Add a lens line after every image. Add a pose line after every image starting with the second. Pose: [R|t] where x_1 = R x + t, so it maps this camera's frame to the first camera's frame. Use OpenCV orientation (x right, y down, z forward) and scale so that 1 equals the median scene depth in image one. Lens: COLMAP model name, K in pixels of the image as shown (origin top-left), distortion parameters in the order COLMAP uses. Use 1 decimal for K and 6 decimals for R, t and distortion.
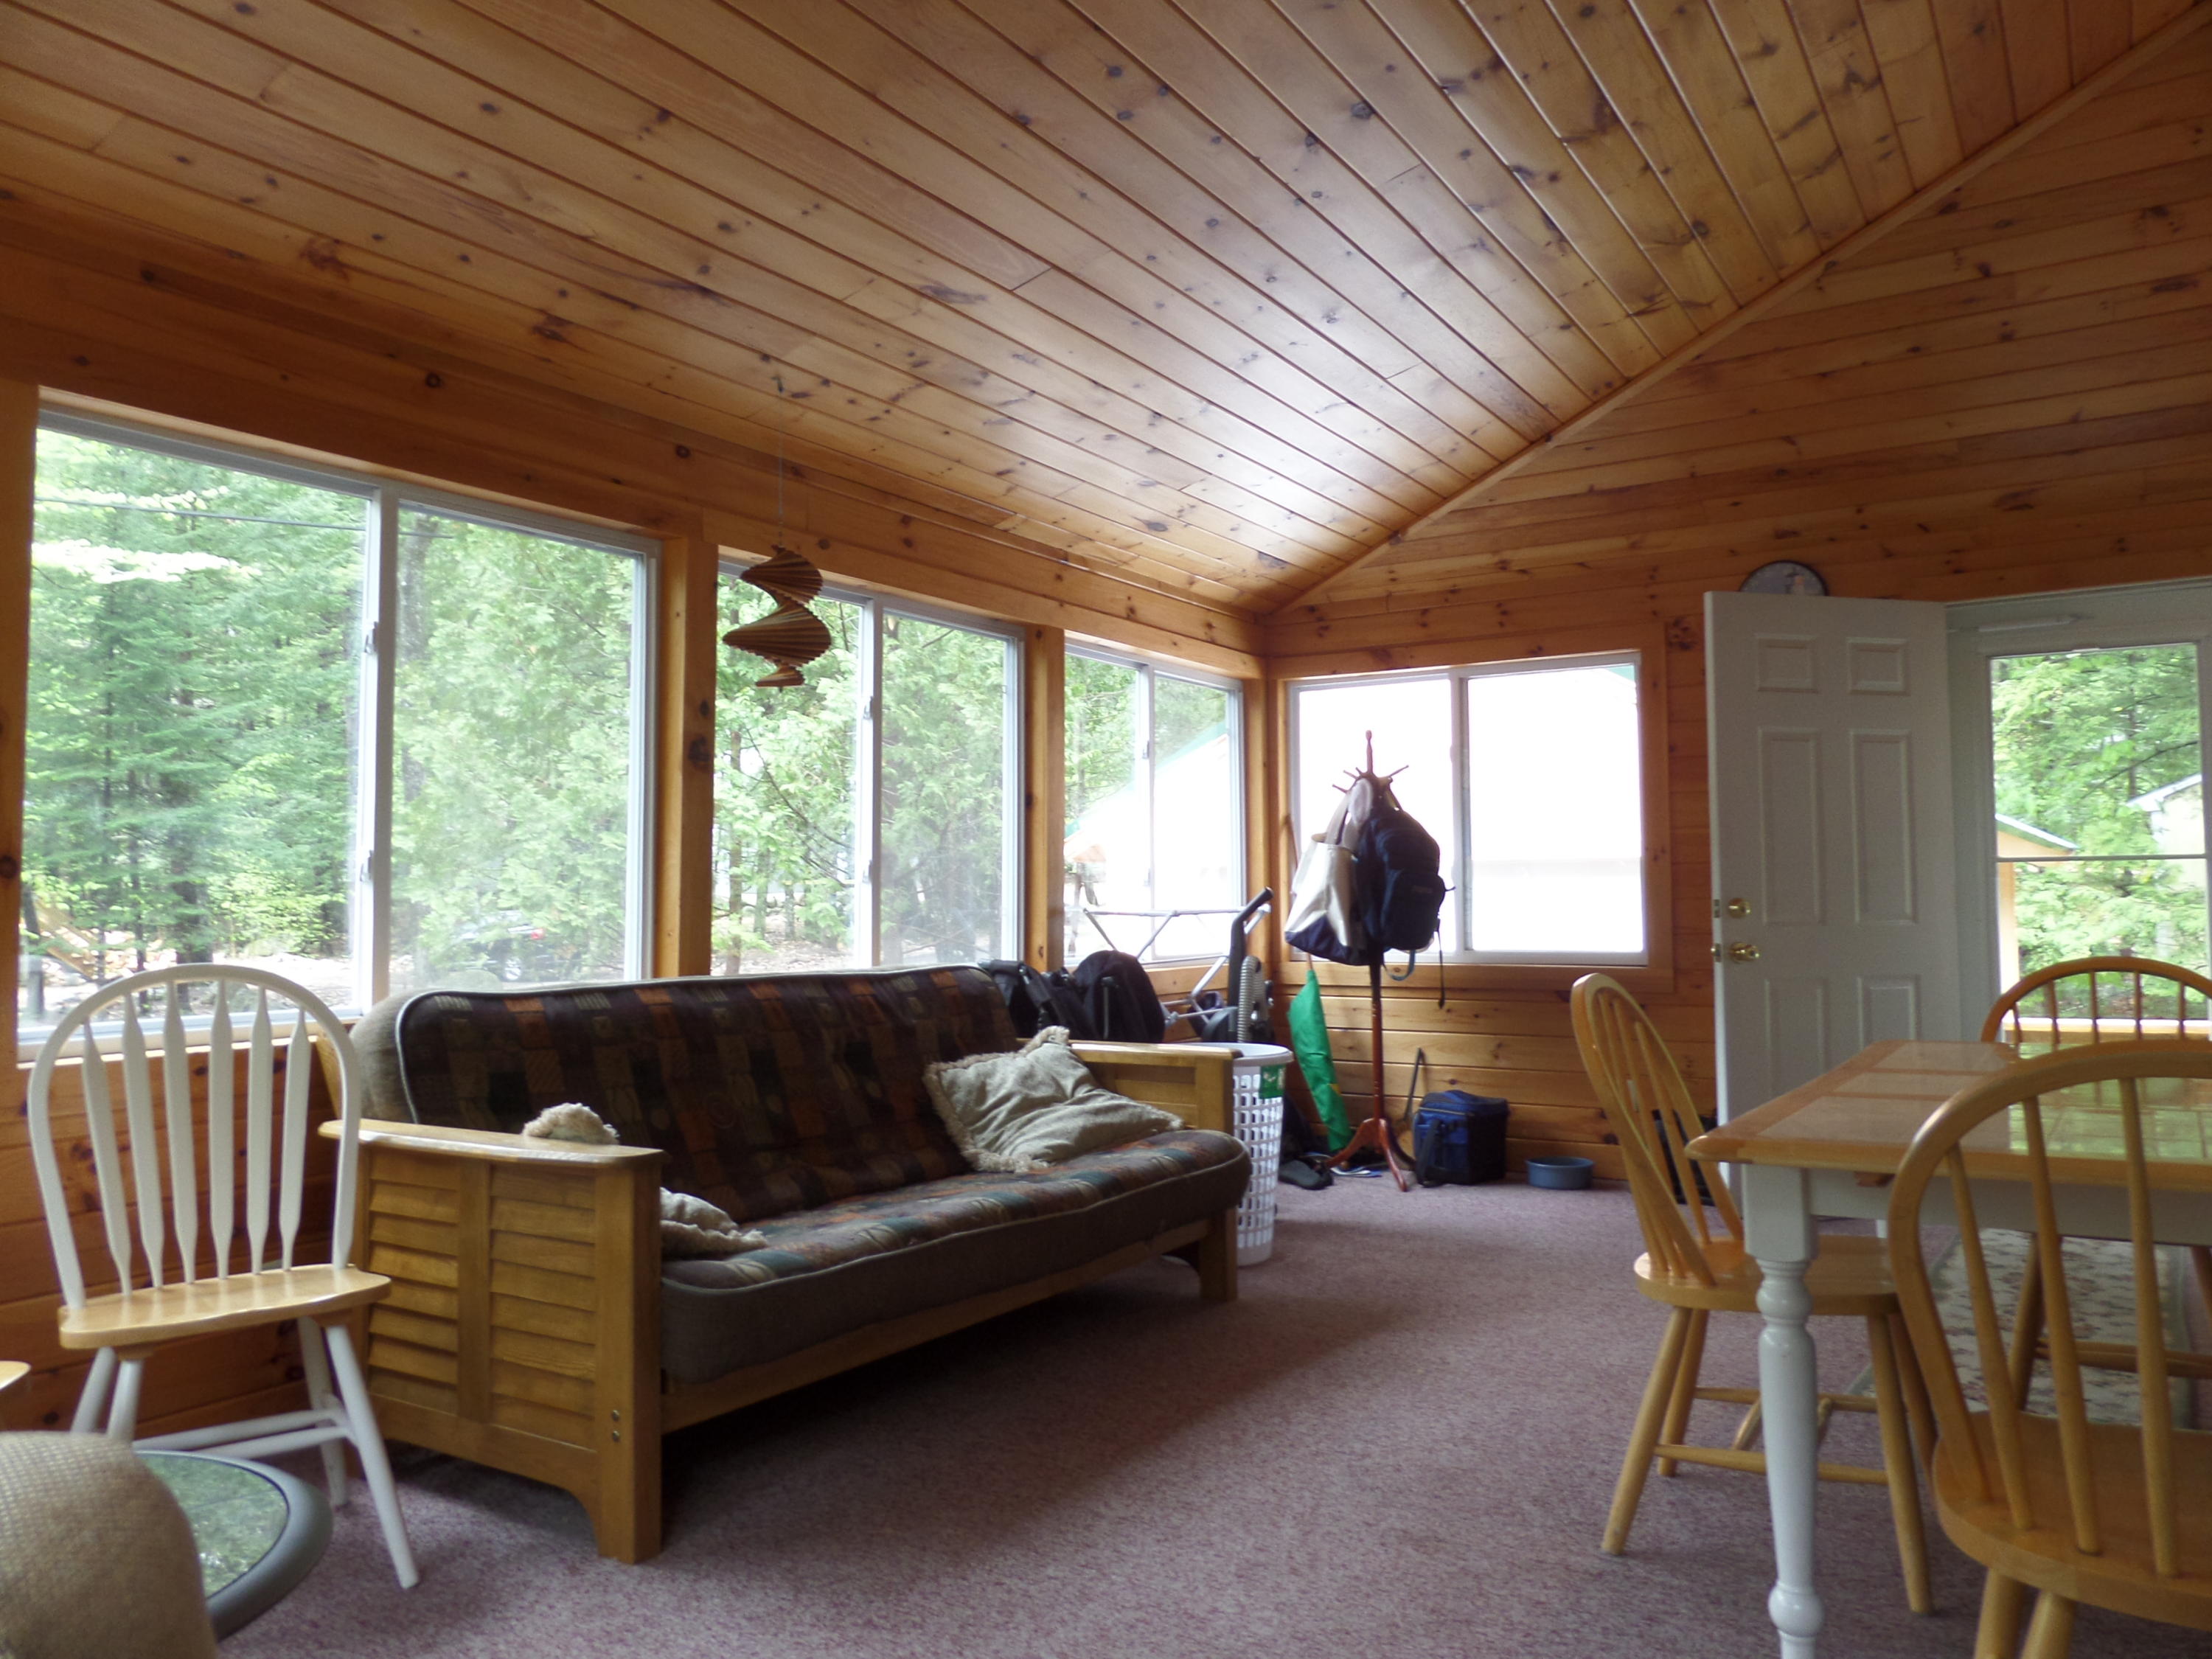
lens RADIAL K [[1591.2, 0, 1106.0], [0, 1591.2, 829.5], [0, 0, 1]] dist [-0.010213, -0.003370]
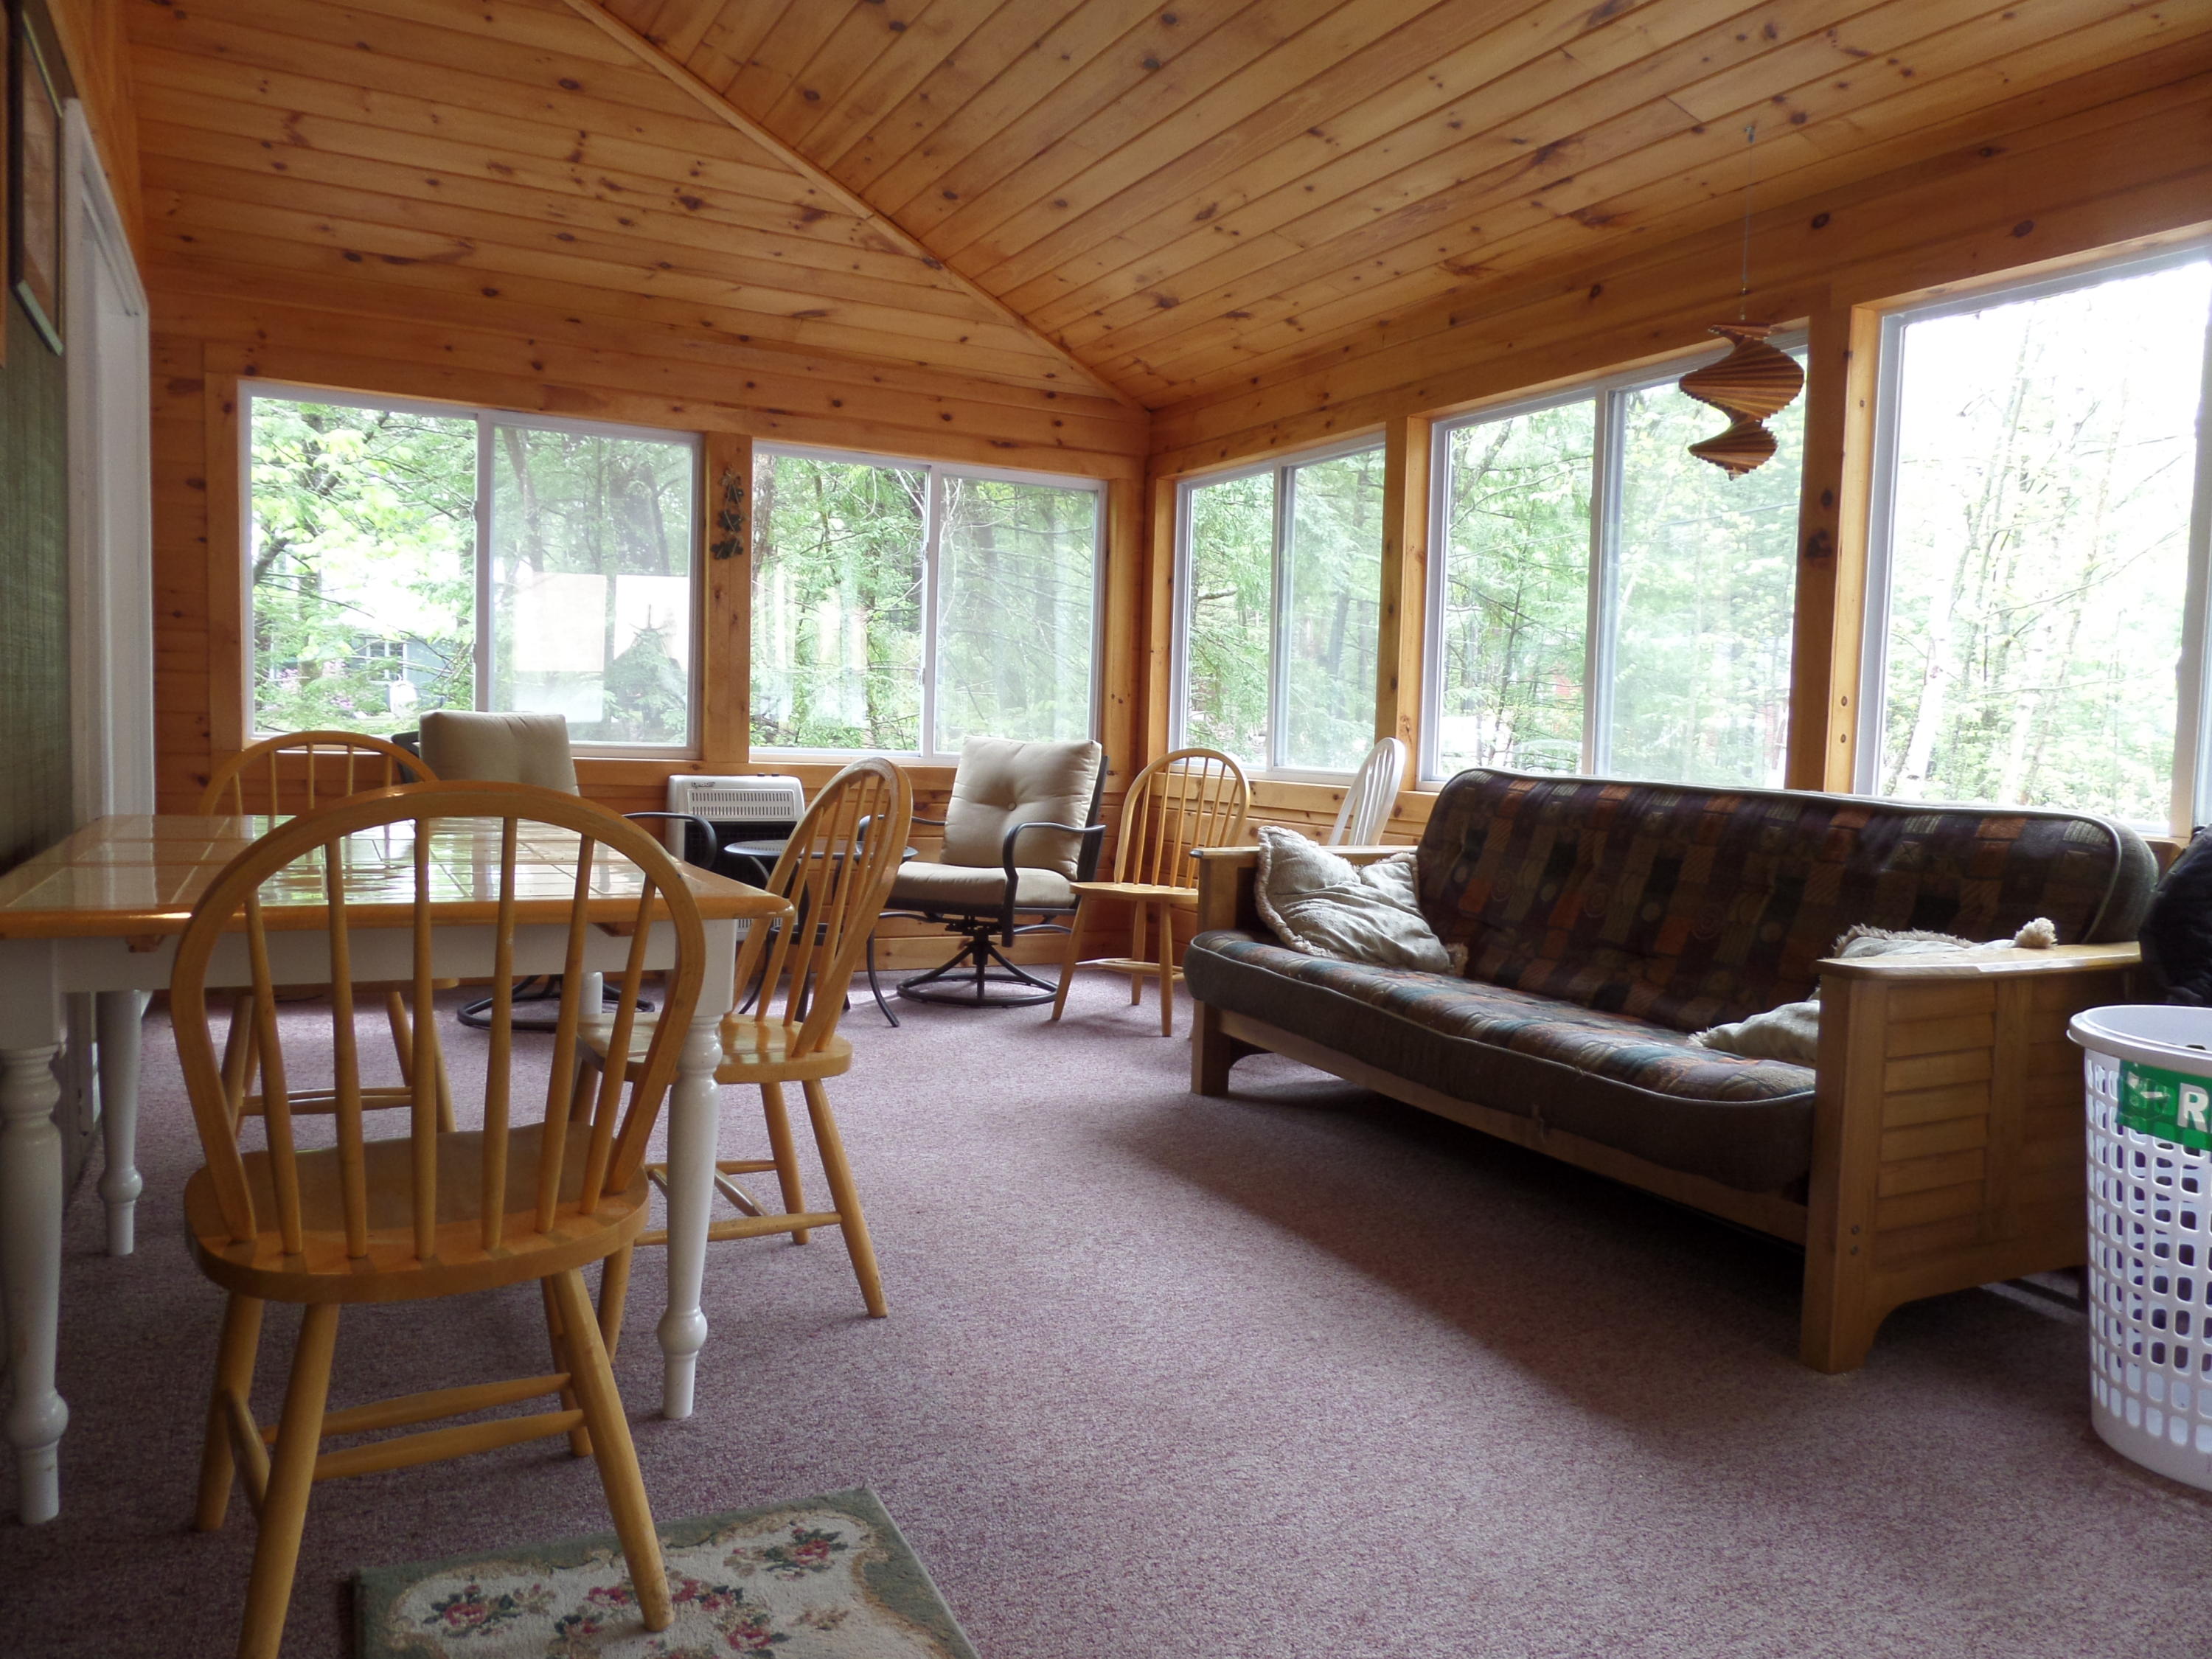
lens RADIAL K [[1591.2, 0, 1106.0], [0, 1591.2, 829.5], [0, 0, 1]] dist [-0.010213, -0.003370]
pose [[-0.493149, 0.056286, -0.868122, 1.019055], [0.012019, 0.998250, 0.057896, 0.074533], [0.869862, 0.018117, -0.492963, 1.490740]]
